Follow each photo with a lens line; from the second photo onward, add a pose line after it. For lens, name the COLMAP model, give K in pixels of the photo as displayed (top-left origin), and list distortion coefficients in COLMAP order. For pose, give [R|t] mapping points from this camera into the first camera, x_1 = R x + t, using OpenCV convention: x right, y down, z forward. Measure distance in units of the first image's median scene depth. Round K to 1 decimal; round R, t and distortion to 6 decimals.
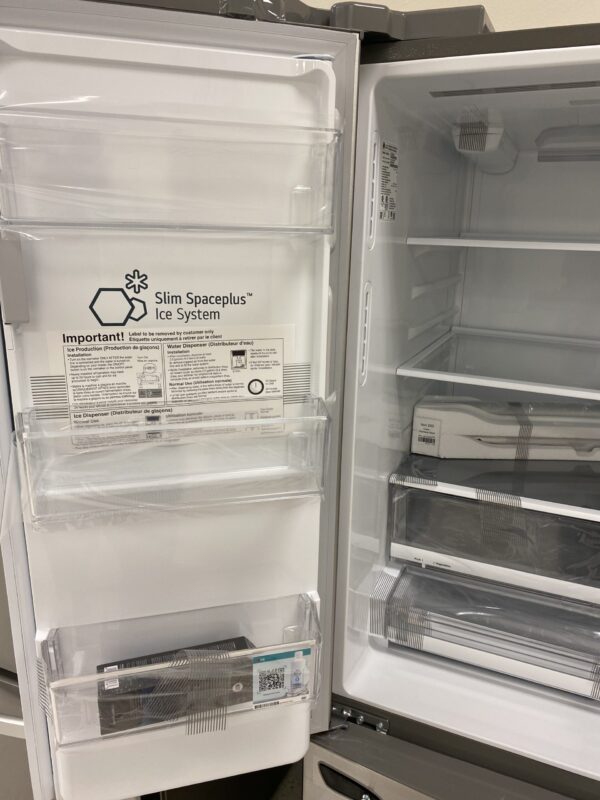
lens RADIAL K [[611.1, 0, 300.5], [0, 611.1, 406.3], [0, 0, 1]] dist [0.065403, -0.115526]
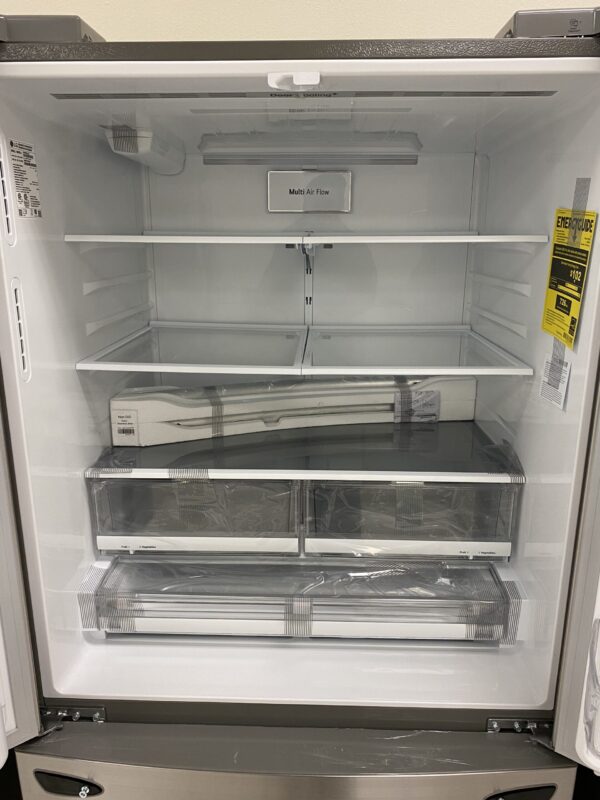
lens RADIAL K [[605.1, 0, 300.0], [0, 605.1, 400.0], [0, 0, 1]] dist [0.052773, -0.078001]
pose [[0.926084, -0.115482, 0.359211, 0.121151], [0.118163, 0.992887, 0.014565, 0.023756], [-0.358338, 0.028957, 0.933143, -0.062337]]
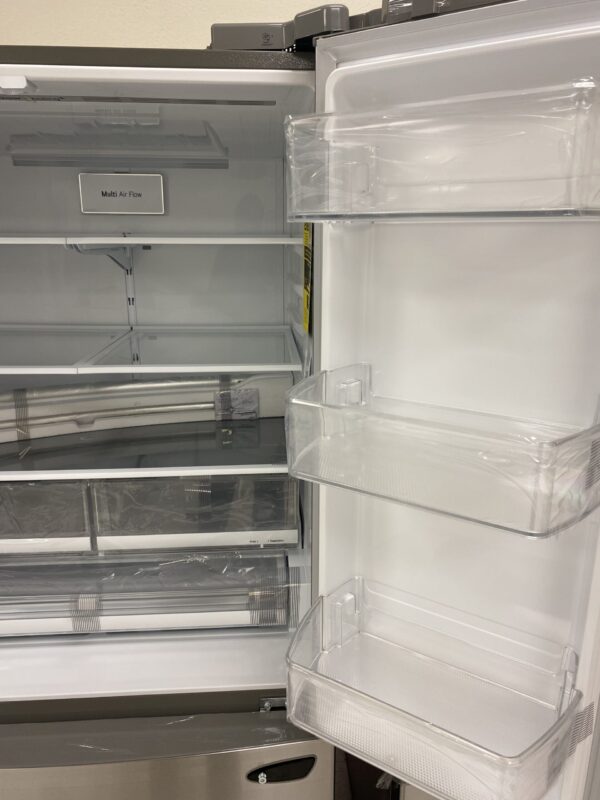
lens RADIAL K [[606.1, 0, 300.6], [0, 606.1, 404.5], [0, 0, 1]] dist [0.011837, 0.000396]
pose [[0.883640, -0.139903, 0.446773, 0.337099], [0.141483, 0.989485, 0.030020, 0.065300], [-0.446276, 0.036684, 0.894143, -0.188851]]
